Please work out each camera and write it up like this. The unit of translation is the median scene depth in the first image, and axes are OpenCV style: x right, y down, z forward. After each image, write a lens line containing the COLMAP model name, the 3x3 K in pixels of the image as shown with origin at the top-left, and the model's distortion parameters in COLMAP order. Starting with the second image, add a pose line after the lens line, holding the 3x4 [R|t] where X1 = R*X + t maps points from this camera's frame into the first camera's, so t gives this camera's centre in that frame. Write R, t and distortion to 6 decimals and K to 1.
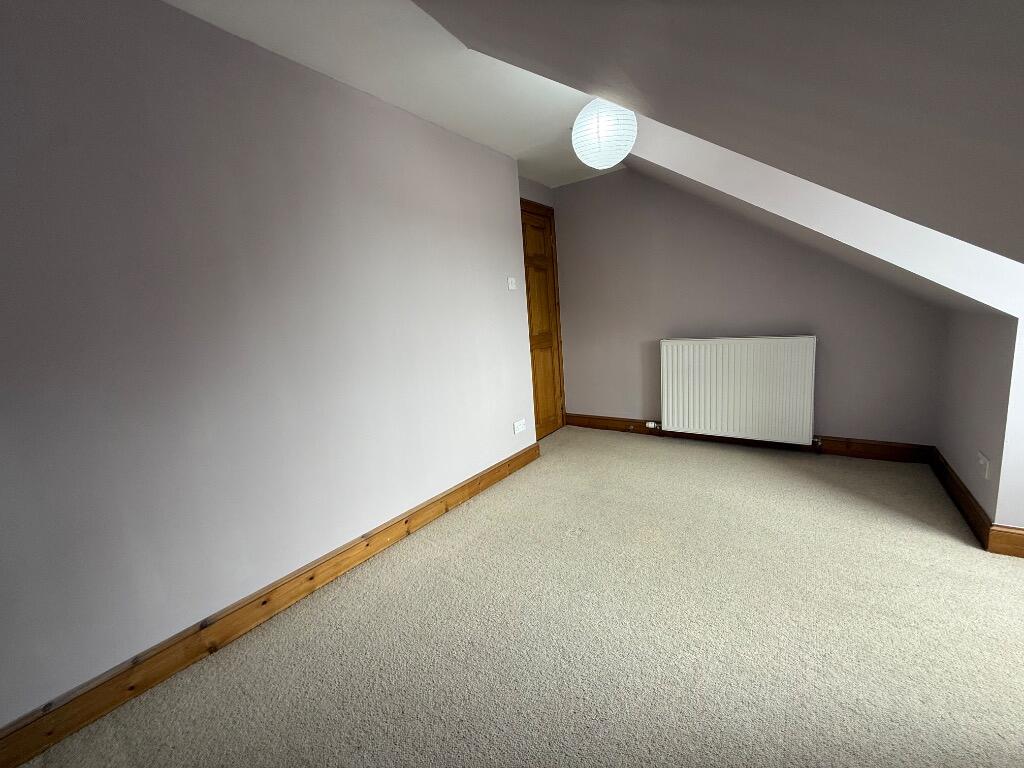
lens RADIAL K [[409.8, 0, 506.3], [0, 409.8, 384.2], [0, 0, 1]] dist [-0.004334, 0.000727]
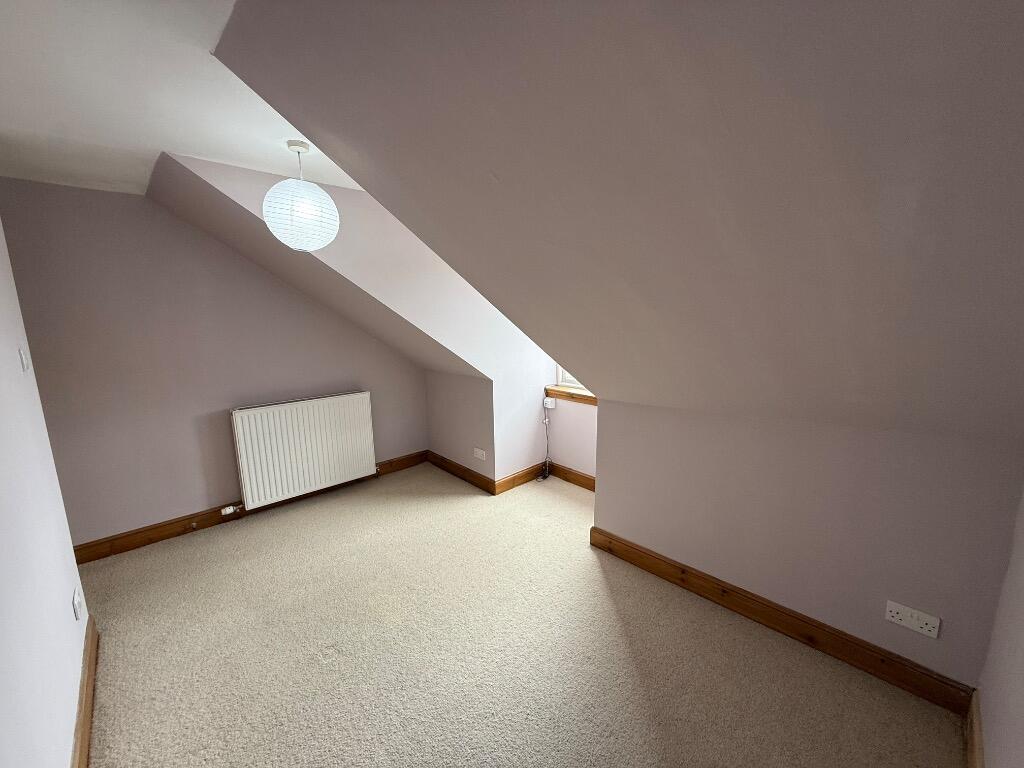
lens RADIAL K [[409.8, 0, 507.9], [0, 409.8, 386.7], [0, 0, 1]] dist [-0.004334, 0.000727]
pose [[0.168913, -0.101966, 0.980342, -0.392533], [0.156277, 0.984823, 0.075506, -0.140361], [-0.973163, 0.140451, 0.182285, 0.279829]]
